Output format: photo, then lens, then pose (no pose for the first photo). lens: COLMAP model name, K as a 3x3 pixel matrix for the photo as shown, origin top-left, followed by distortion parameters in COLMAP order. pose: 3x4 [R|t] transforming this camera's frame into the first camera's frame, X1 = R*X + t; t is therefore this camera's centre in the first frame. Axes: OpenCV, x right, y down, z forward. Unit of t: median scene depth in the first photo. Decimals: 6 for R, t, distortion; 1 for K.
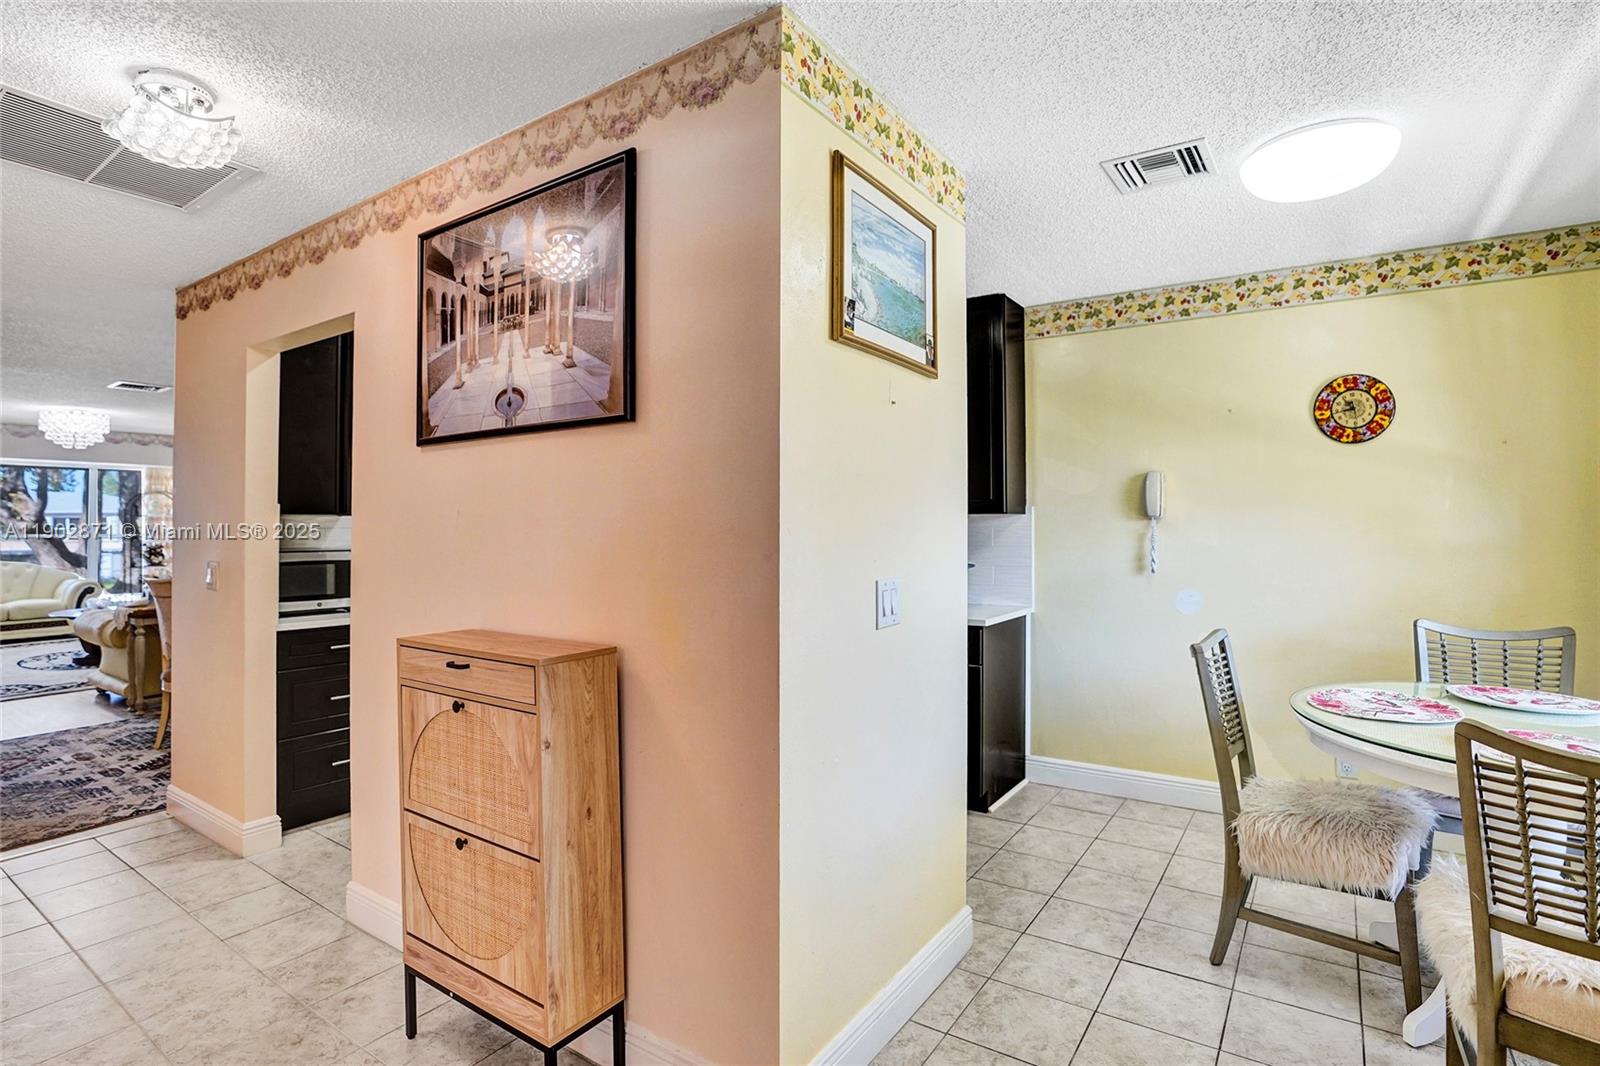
lens RADIAL K [[772.2, 0, 796.4], [0, 772.2, 522.3], [0, 0, 1]] dist [-0.031454, 0.008323]
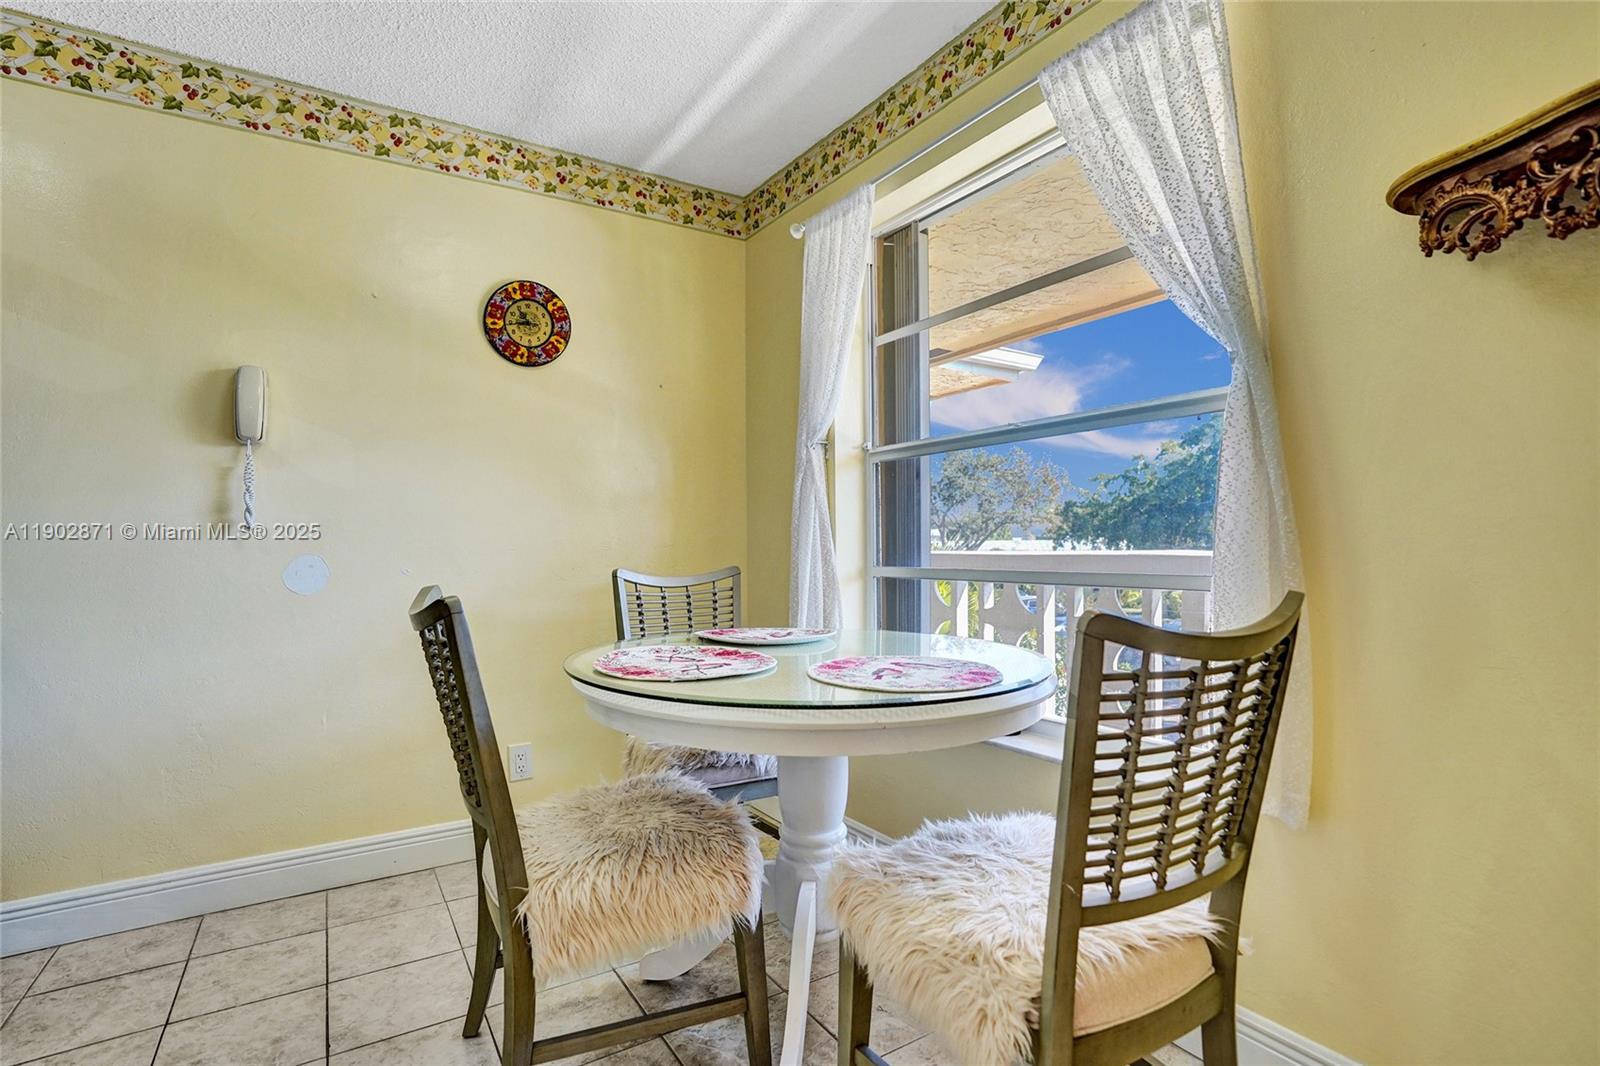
lens RADIAL K [[772.2, 0, 804.7], [0, 772.2, 530.6], [0, 0, 1]] dist [-0.031454, 0.008323]
pose [[0.390640, 0.012445, 0.920459, 0.087440], [-0.003303, 0.999921, -0.012118, 0.083266], [-0.920538, 0.001693, 0.390650, 0.399408]]
